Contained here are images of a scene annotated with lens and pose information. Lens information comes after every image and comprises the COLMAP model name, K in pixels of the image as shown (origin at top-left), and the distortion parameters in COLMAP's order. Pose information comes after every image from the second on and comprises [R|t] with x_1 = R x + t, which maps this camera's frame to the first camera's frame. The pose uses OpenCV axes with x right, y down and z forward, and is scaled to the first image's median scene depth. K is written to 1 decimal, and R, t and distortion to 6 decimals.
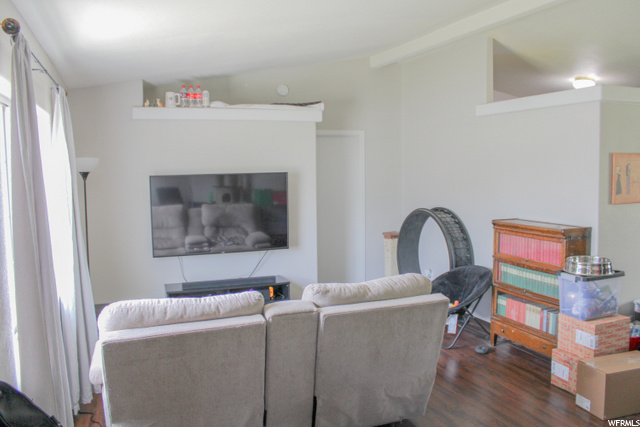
lens RADIAL K [[536.1, 0, 320.0], [0, 536.1, 213.5], [0, 0, 1]] dist [-0.143881, 0.005084]
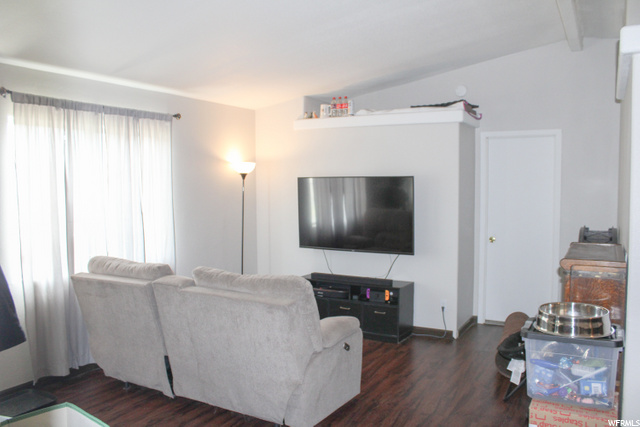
lens RADIAL K [[536.1, 0, 320.0], [0, 536.1, 213.5], [0, 0, 1]] dist [-0.143881, 0.005084]
pose [[0.635996, 0.056357, -0.769632, 0.597355], [-0.073465, 0.997222, 0.012314, -0.009253], [0.768188, 0.048710, 0.638369, 0.263438]]
